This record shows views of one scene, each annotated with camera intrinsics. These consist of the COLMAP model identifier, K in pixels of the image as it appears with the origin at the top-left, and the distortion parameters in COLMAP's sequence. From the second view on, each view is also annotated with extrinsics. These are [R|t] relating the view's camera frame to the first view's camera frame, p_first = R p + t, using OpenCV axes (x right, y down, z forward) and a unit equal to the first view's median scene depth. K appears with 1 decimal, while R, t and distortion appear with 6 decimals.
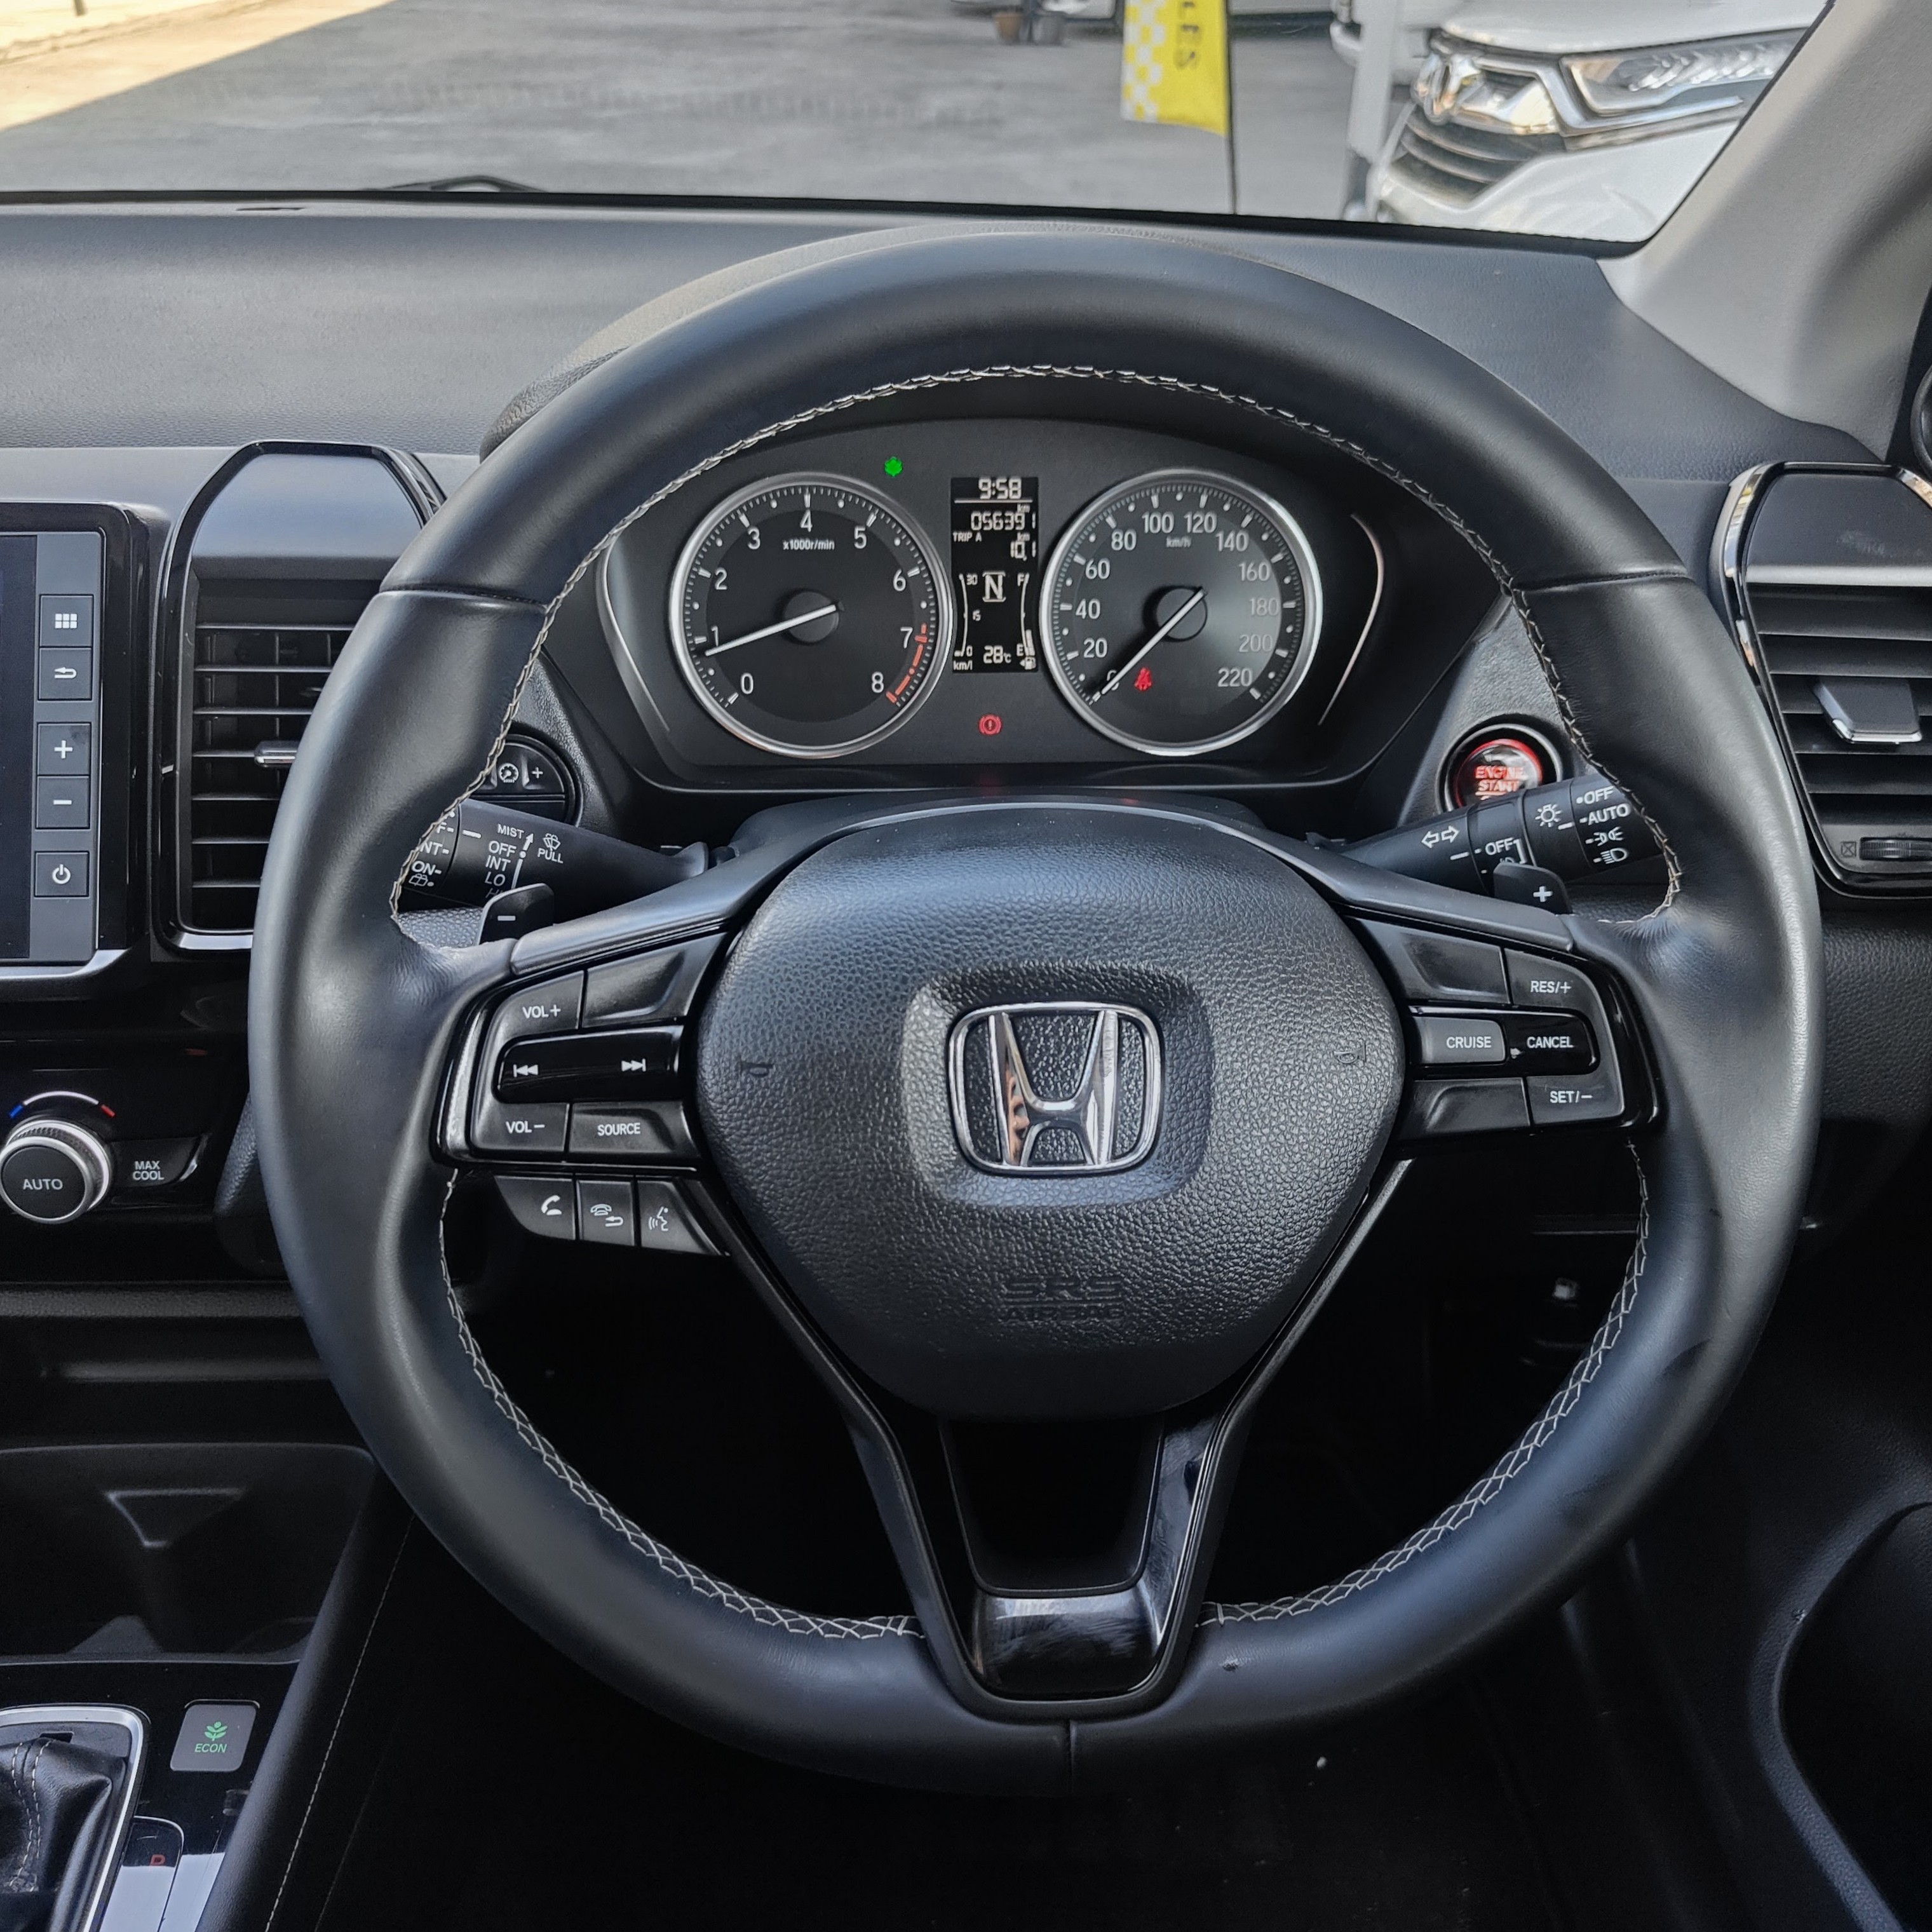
lens RADIAL K [[1818.9, 0, 966.0], [0, 1818.9, 966.0], [0, 0, 1]] dist [0.019251, -0.027465]
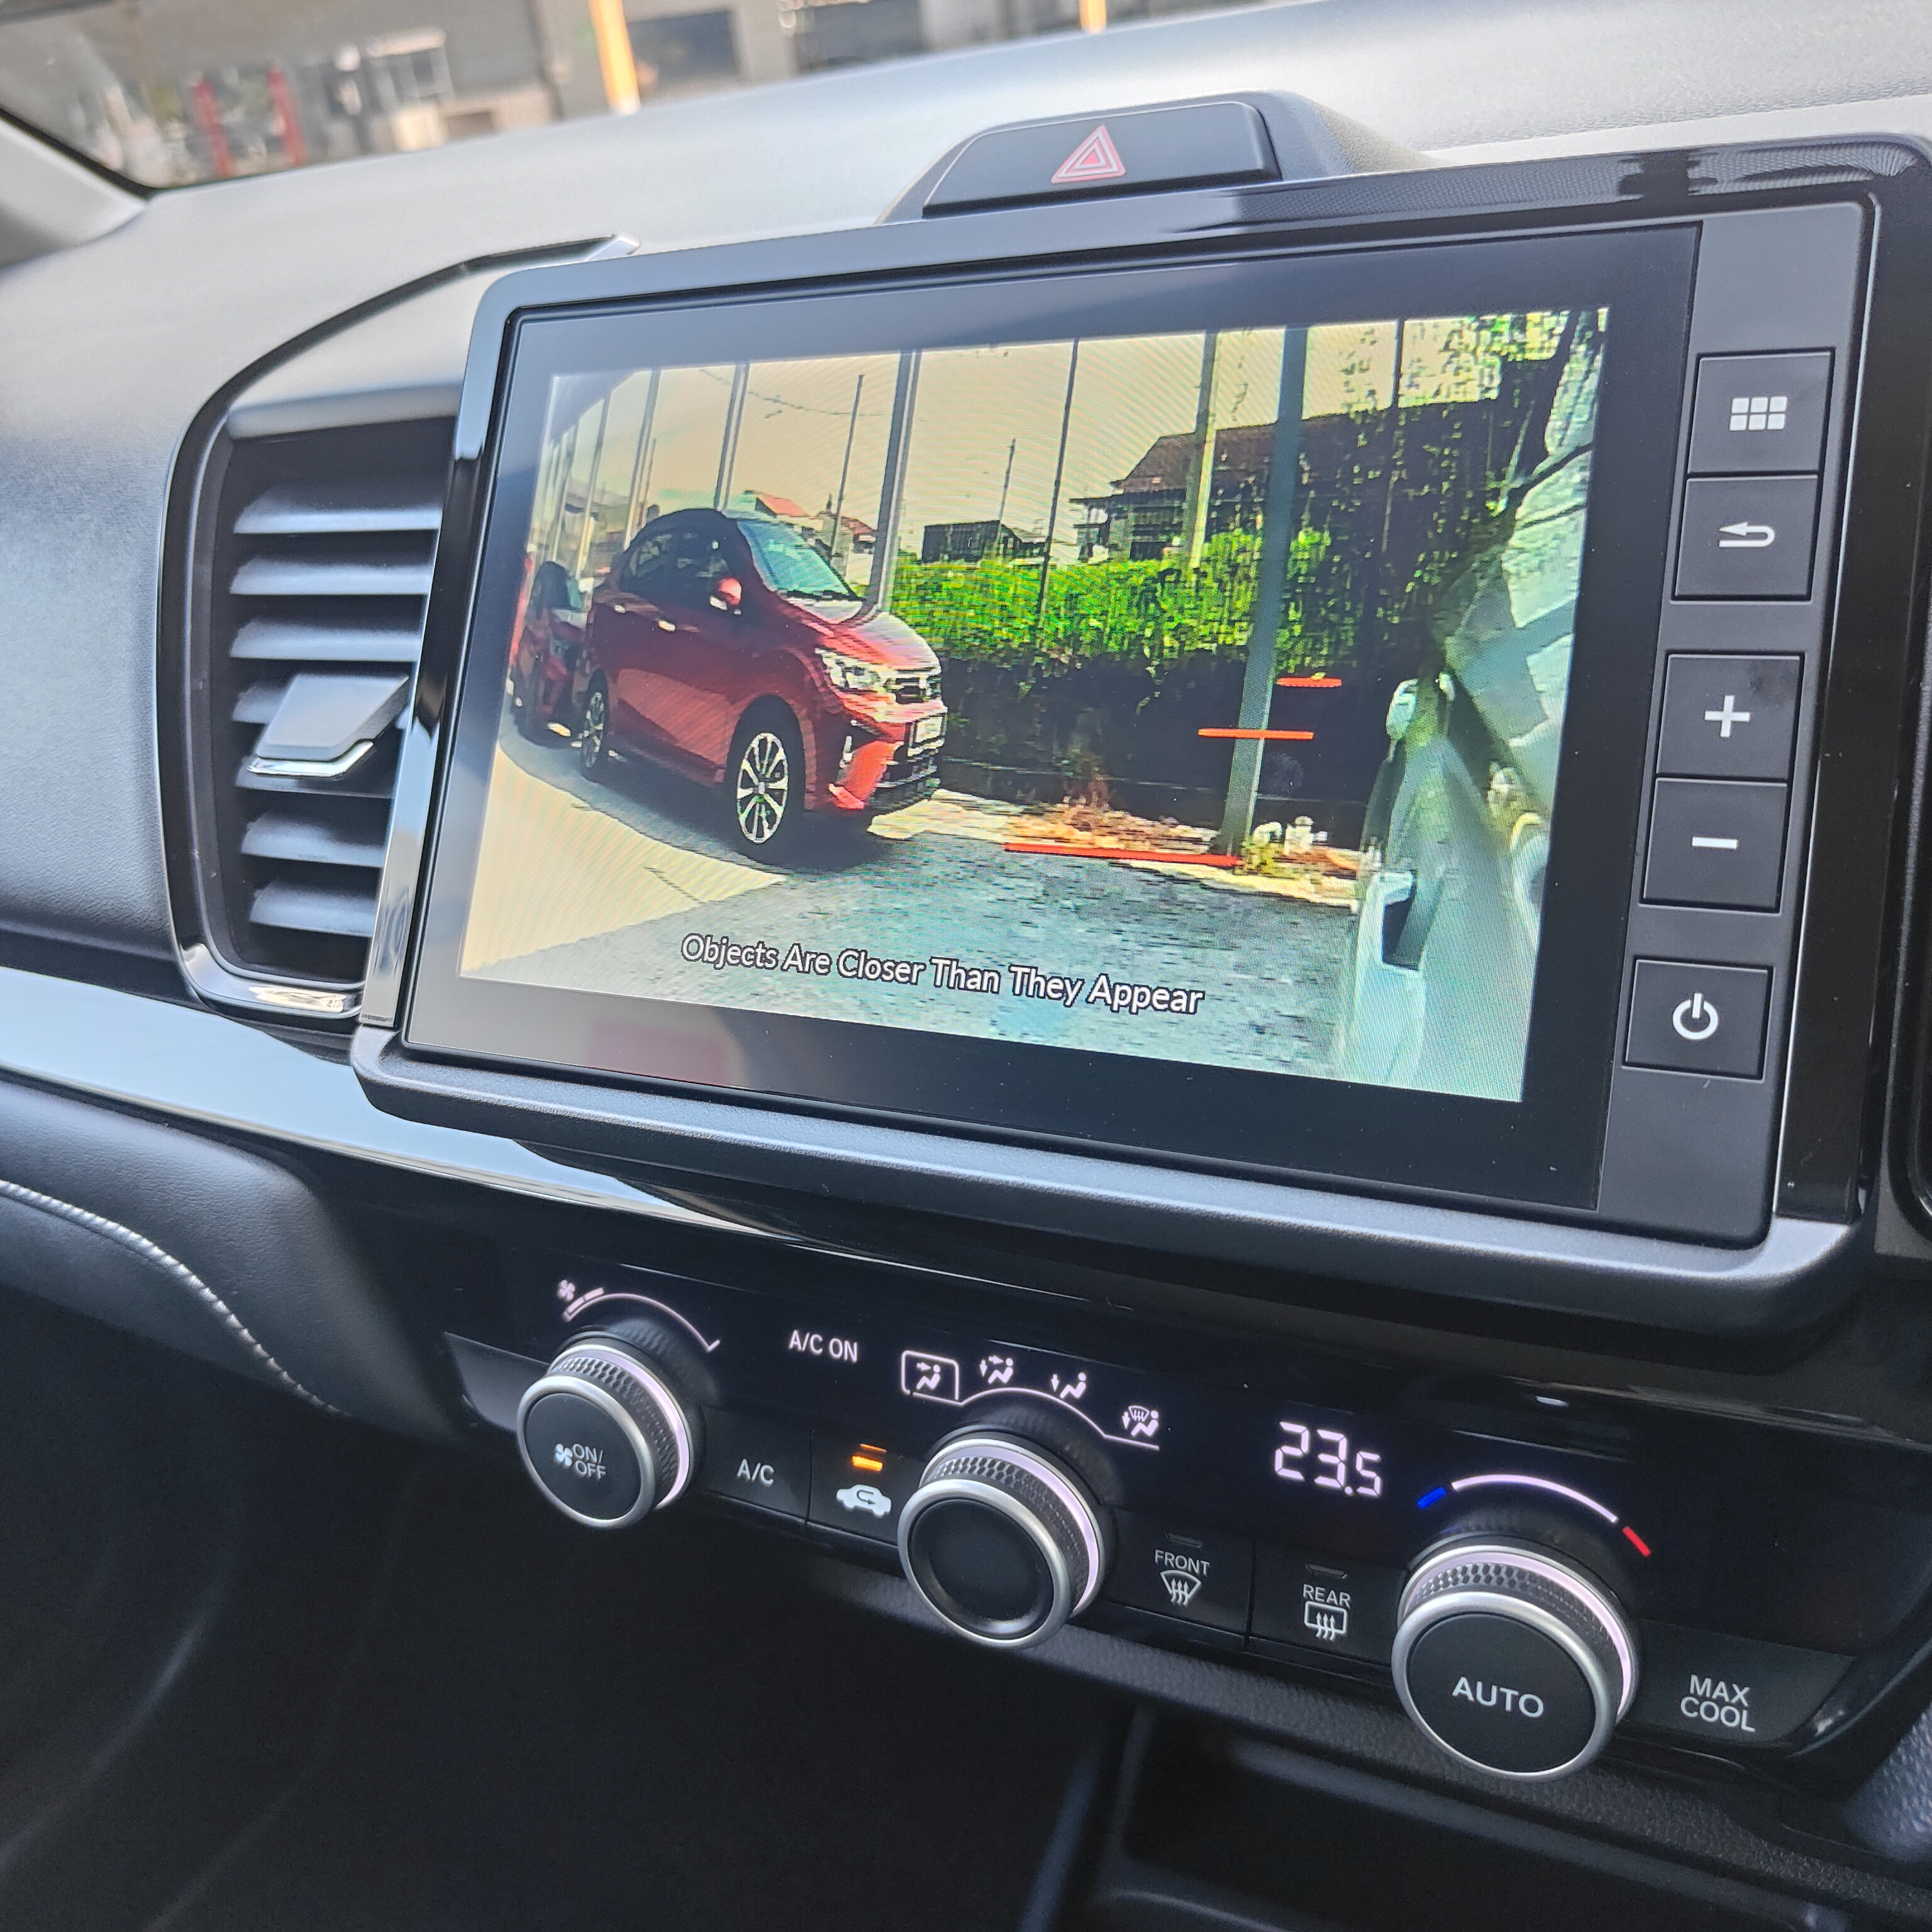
lens RADIAL K [[1827.4, 0, 966.0], [0, 1827.4, 966.0], [0, 0, 1]] dist [-0.009059, -0.007850]
pose [[0.880461, 0.090860, -0.465331, -0.447390], [-0.113310, 0.993350, -0.020435, -0.034403], [0.460380, 0.070718, 0.884901, 0.556510]]
